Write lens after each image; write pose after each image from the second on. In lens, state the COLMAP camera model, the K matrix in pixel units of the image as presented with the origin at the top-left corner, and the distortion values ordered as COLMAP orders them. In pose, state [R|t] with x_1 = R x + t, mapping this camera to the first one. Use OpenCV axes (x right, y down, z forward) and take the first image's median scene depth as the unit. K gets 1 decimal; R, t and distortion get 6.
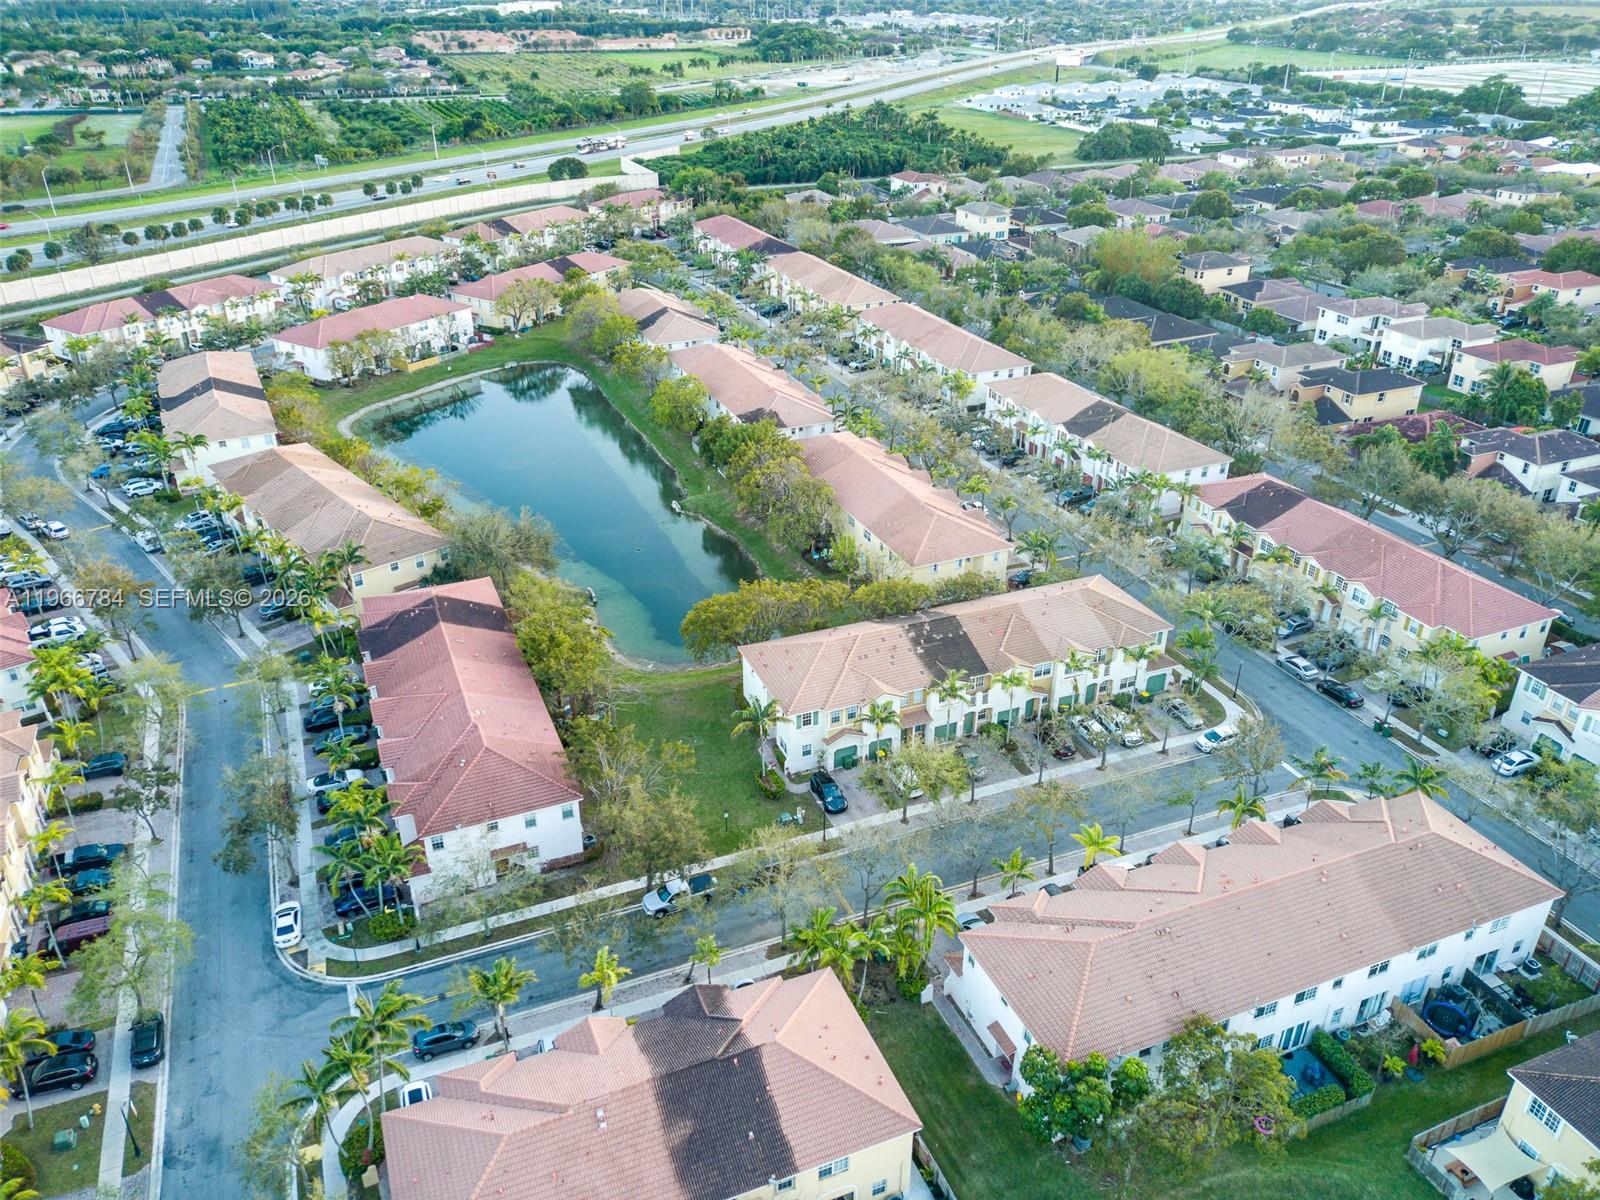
lens RADIAL K [[1187.6, 0, 800.0], [0, 1187.6, 600.0], [0, 0, 1]] dist [0.118998, -0.195708]
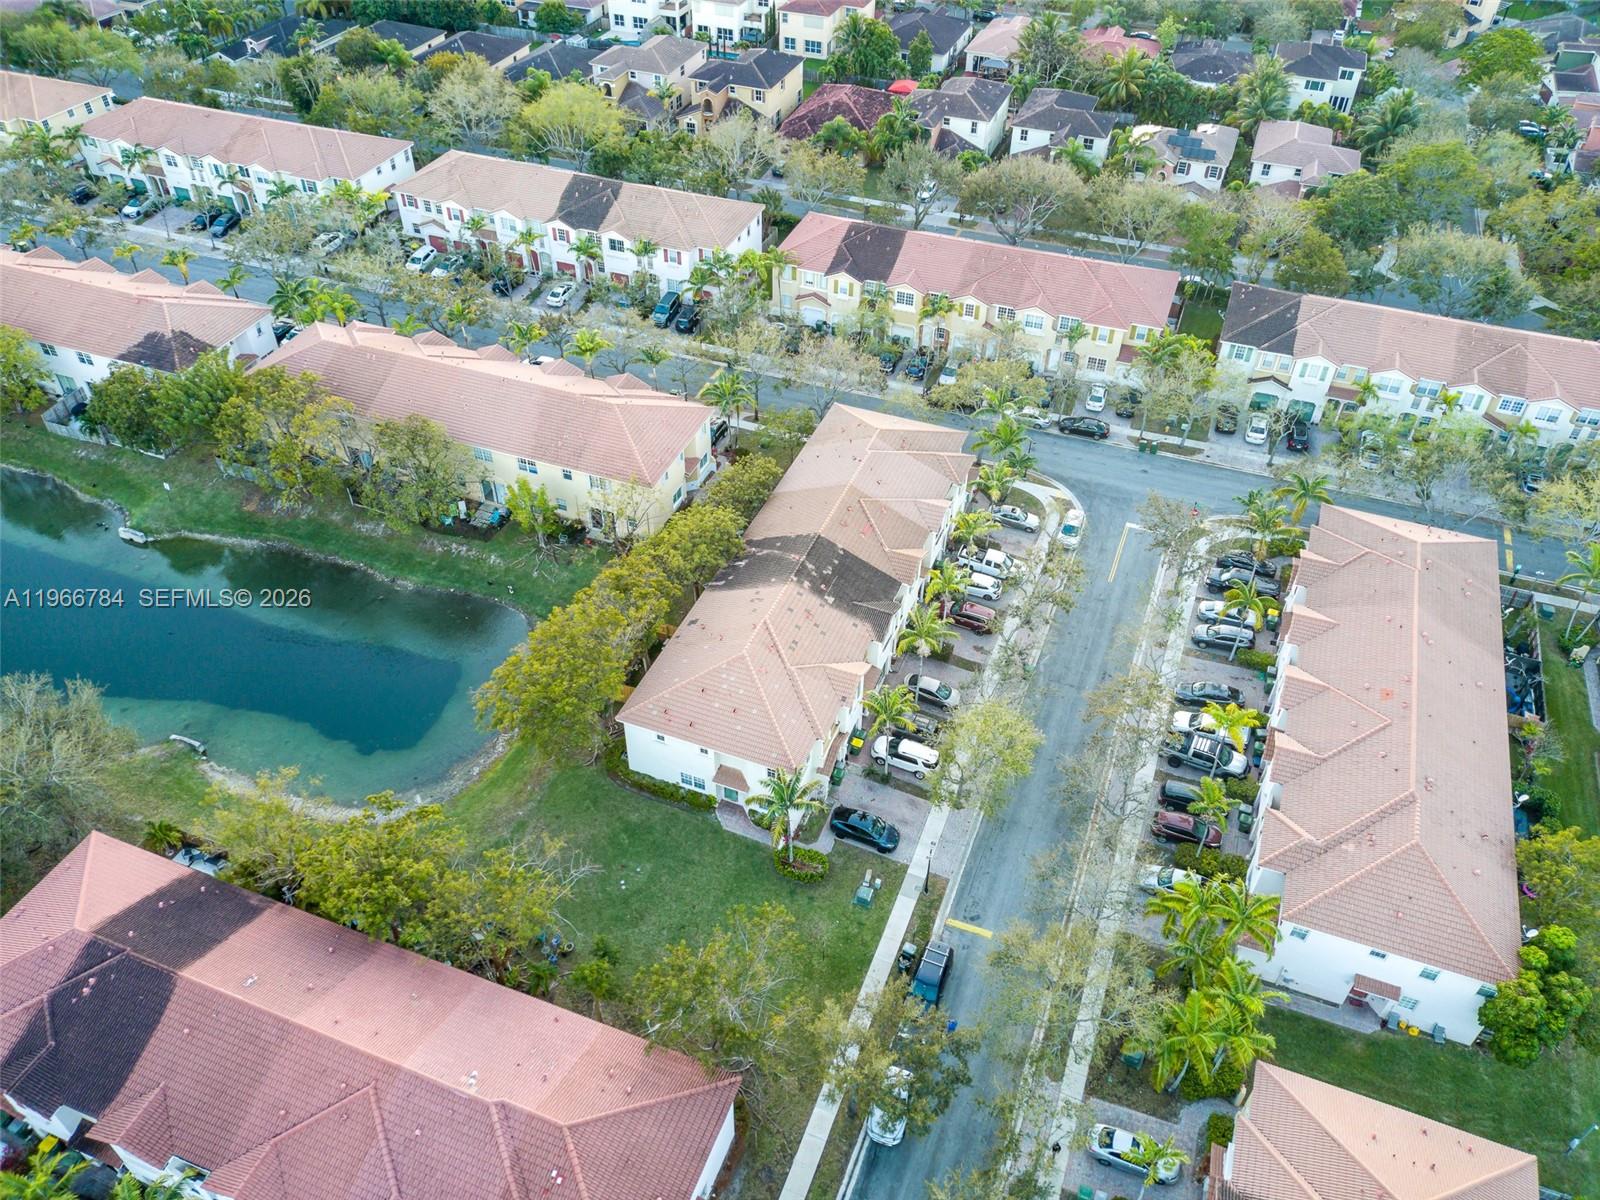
lens RADIAL K [[1187.6, 0, 800.0], [0, 1187.6, 600.0], [0, 0, 1]] dist [0.118998, -0.195708]
pose [[0.694493, -0.475539, 0.539946, -0.298087], [0.328577, 0.877242, 0.349976, -0.211984], [-0.640091, -0.065642, 0.765490, 0.388809]]
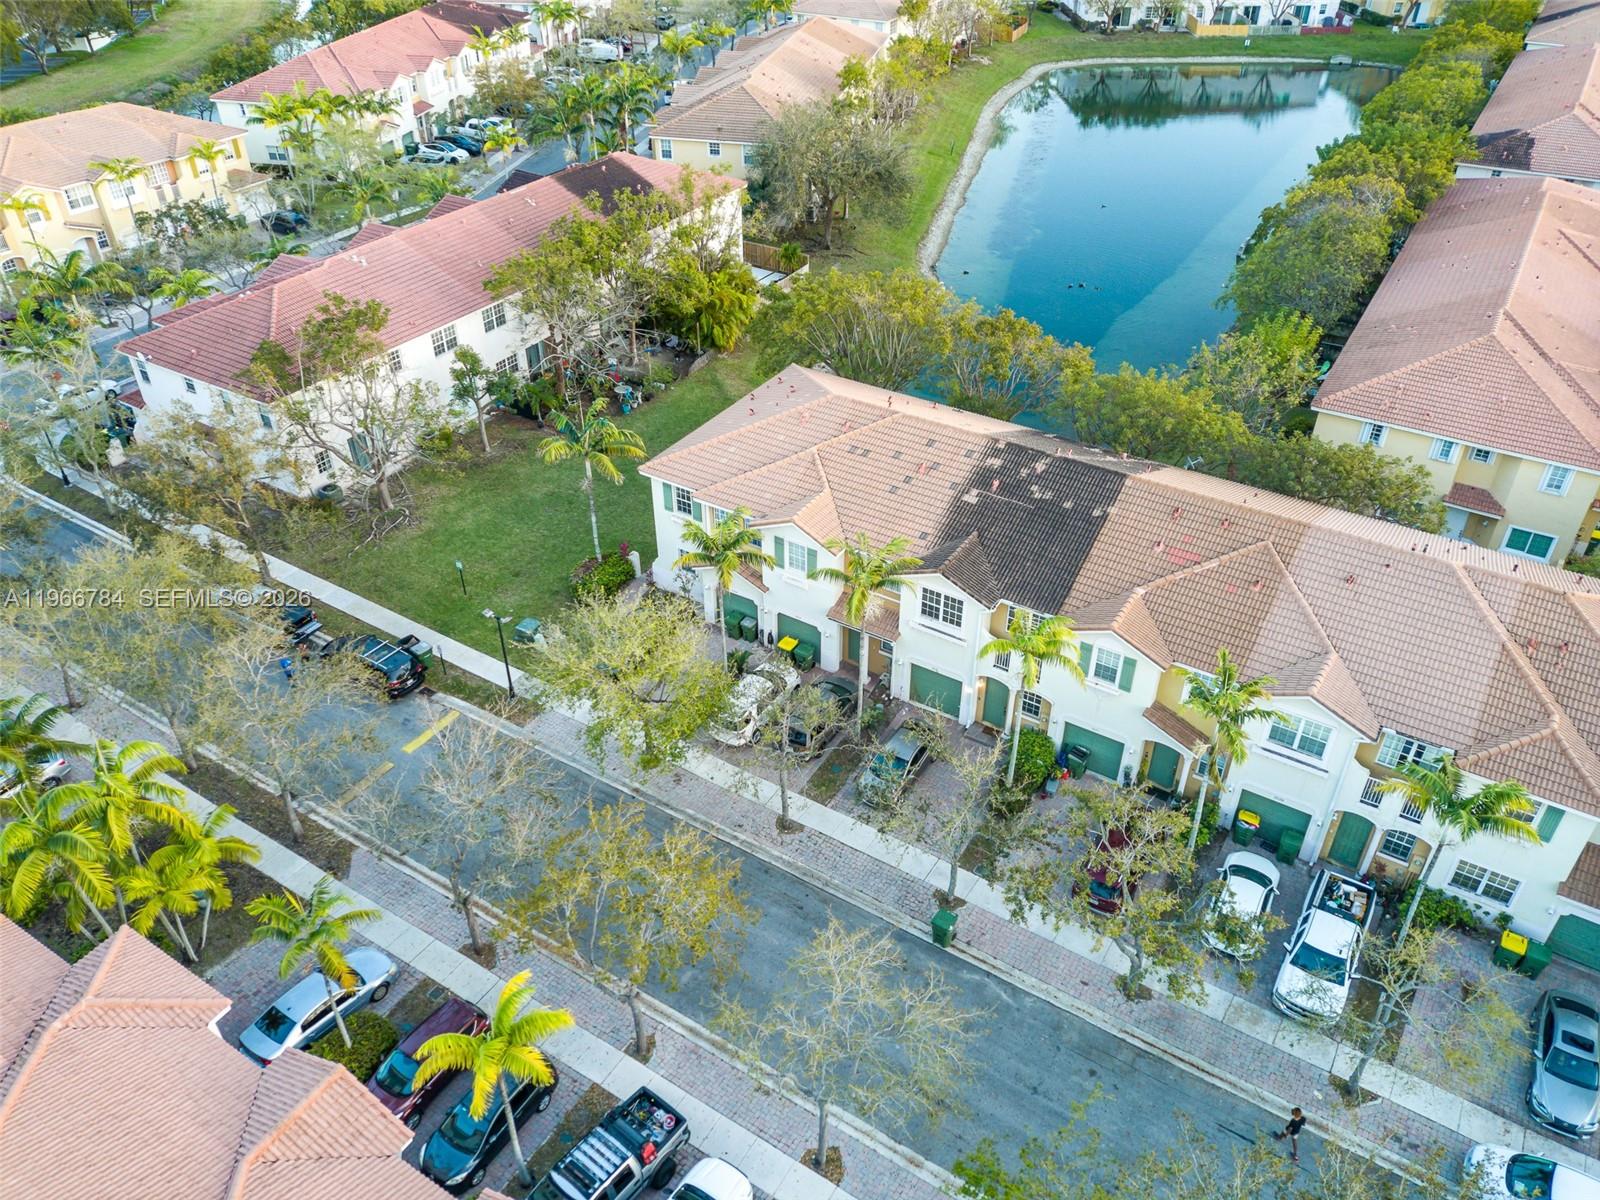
lens RADIAL K [[1187.6, 0, 800.0], [0, 1187.6, 600.0], [0, 0, 1]] dist [0.118998, -0.195708]
pose [[0.575399, 0.476138, -0.664987, 0.340408], [-0.378817, 0.875750, 0.299264, -0.028468], [0.724854, 0.079712, 0.684275, 0.602830]]
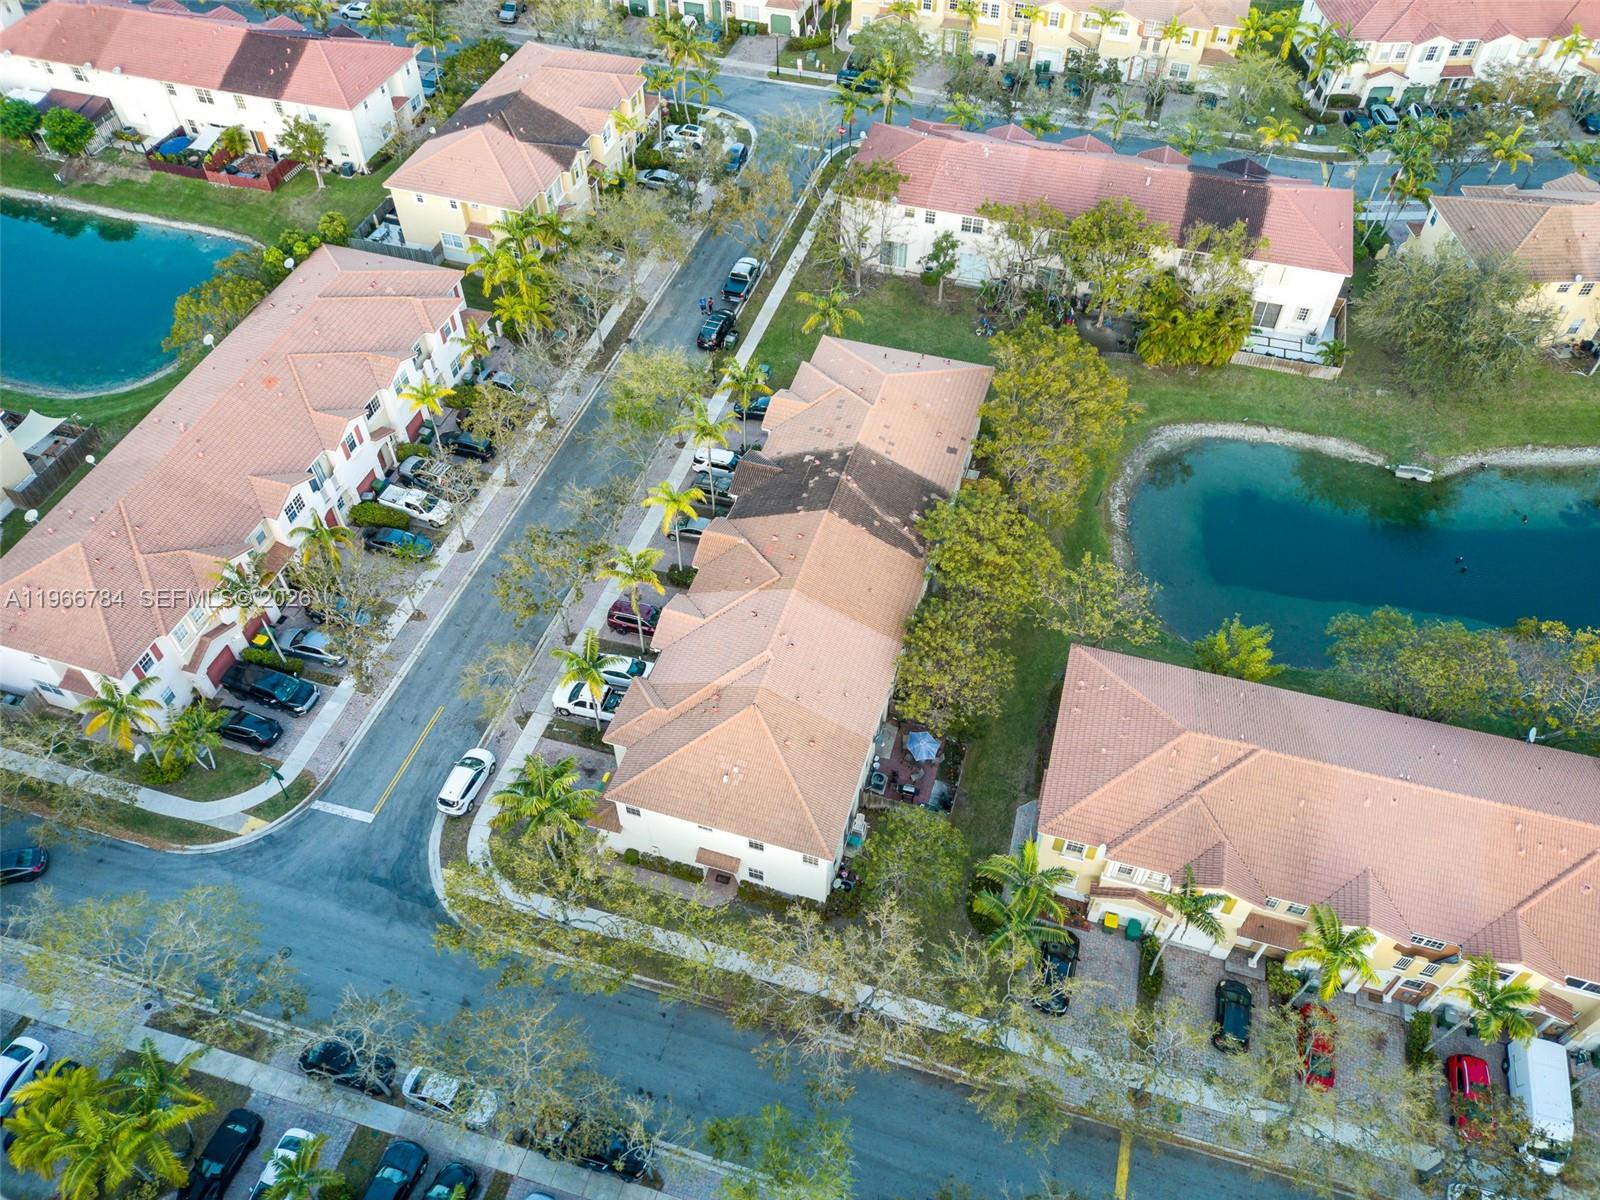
lens RADIAL K [[1187.6, 0, 800.0], [0, 1187.6, 600.0], [0, 0, 1]] dist [0.118998, -0.195708]
pose [[-0.634711, 0.579798, -0.510858, 0.470111], [-0.364923, 0.357838, 0.859525, -0.509286], [0.681156, 0.731974, -0.015542, 1.005356]]
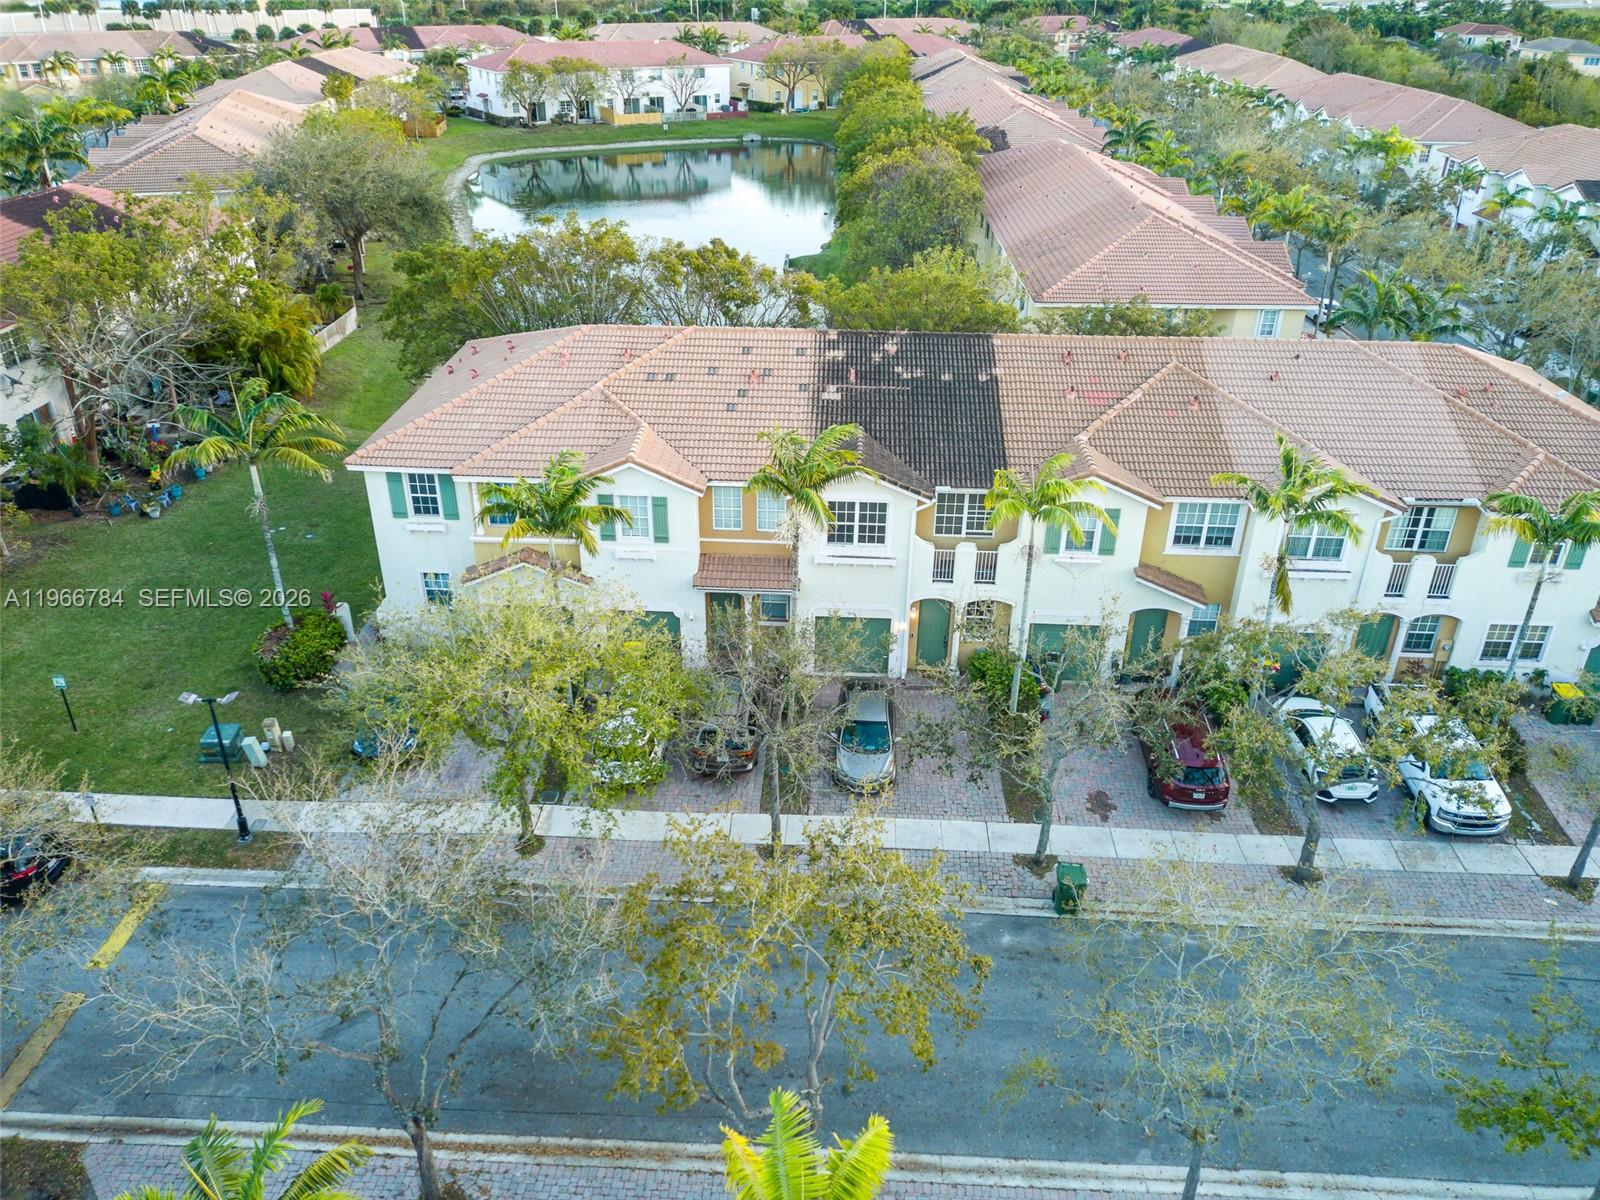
lens RADIAL K [[1187.6, 0, 800.0], [0, 1187.6, 600.0], [0, 0, 1]] dist [0.118998, -0.195708]
pose [[0.905879, 0.207252, -0.369363, 0.212503], [-0.206791, 0.977512, 0.041325, 0.080990], [0.369621, 0.038945, 0.928366, 0.619956]]
